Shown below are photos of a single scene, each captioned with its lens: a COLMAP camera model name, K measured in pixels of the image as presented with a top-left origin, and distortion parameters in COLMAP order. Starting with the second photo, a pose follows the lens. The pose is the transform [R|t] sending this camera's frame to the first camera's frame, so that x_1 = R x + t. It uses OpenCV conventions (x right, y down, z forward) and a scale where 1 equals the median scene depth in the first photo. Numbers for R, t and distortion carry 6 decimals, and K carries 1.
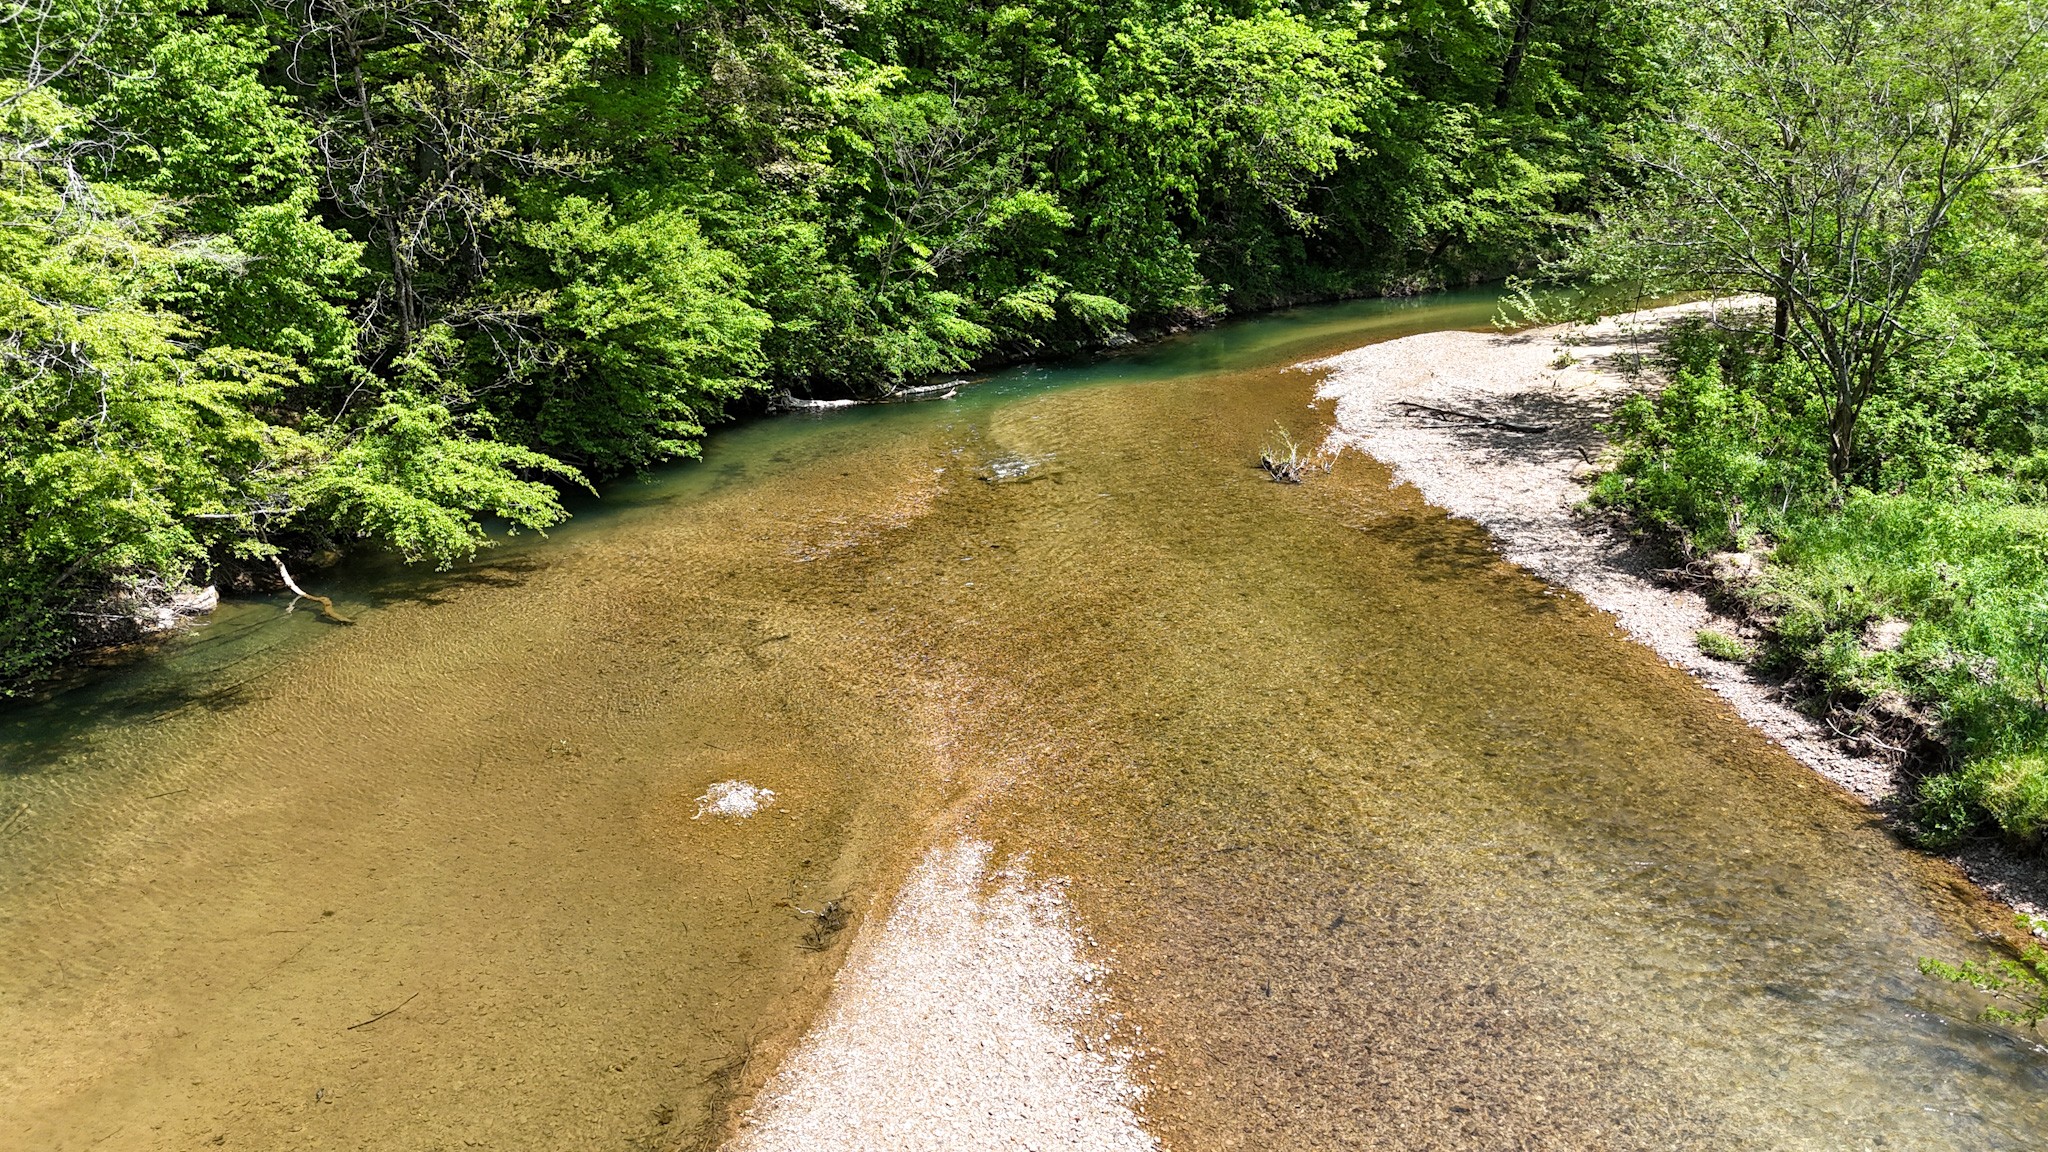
lens RADIAL K [[1491.1, 0, 1020.7], [0, 1491.1, 583.1], [0, 0, 1]] dist [0.079692, -0.079417]
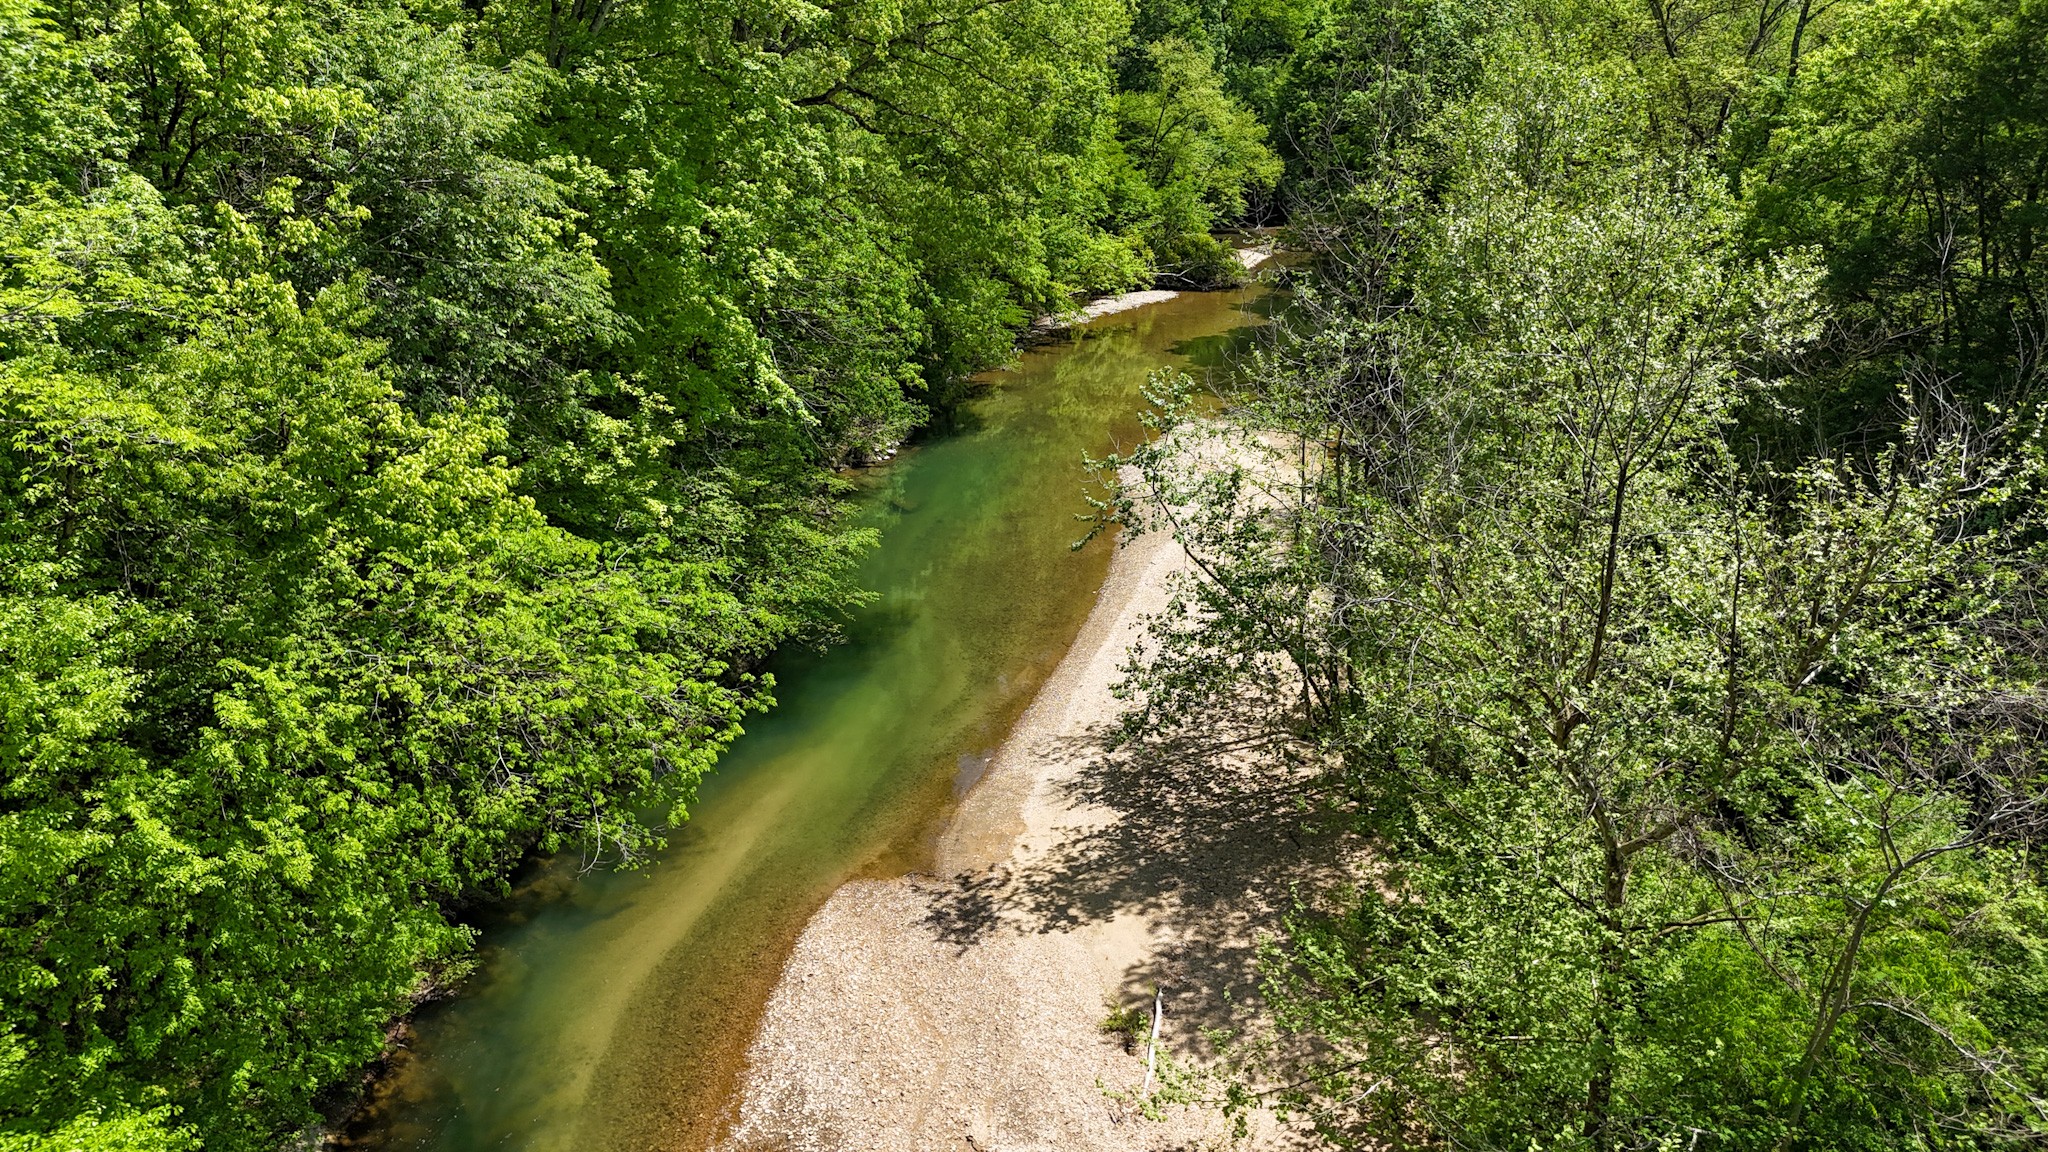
lens RADIAL K [[1491.1, 0, 1017.7], [0, 1491.1, 566.8], [0, 0, 1]] dist [0.079692, -0.079417]
pose [[0.776655, -0.200982, 0.597003, -0.008477], [0.199791, 0.977397, 0.069130, -0.371847], [-0.597403, 0.065585, 0.799255, 0.496418]]
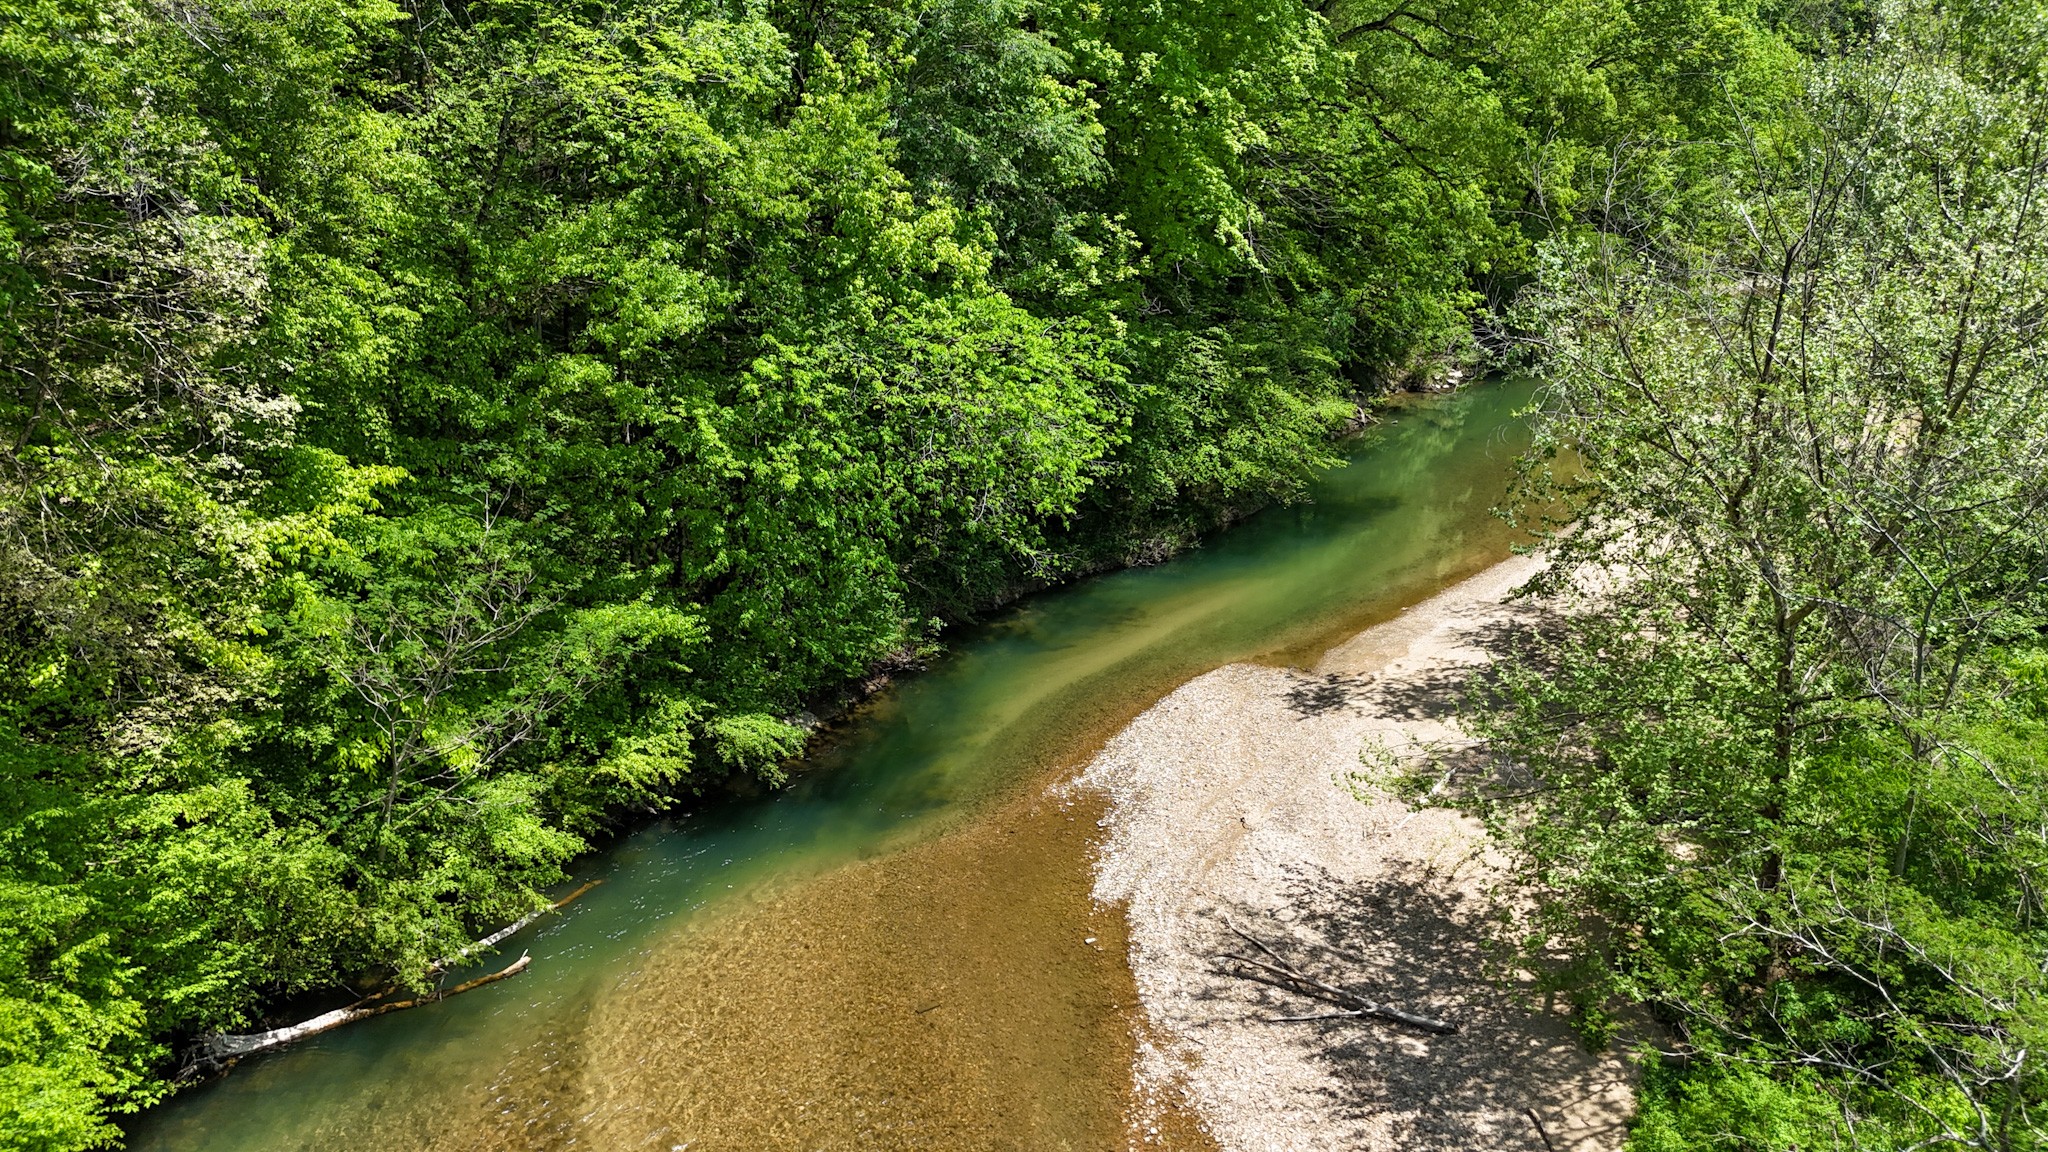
lens RADIAL K [[1491.1, 0, 1026.5], [0, 1491.1, 575.2], [0, 0, 1]] dist [0.079692, -0.079417]
pose [[0.975863, -0.069800, 0.206928, 0.035990], [0.068358, 0.997561, 0.014121, -0.261207], [-0.207409, 0.000365, 0.978254, 0.320803]]
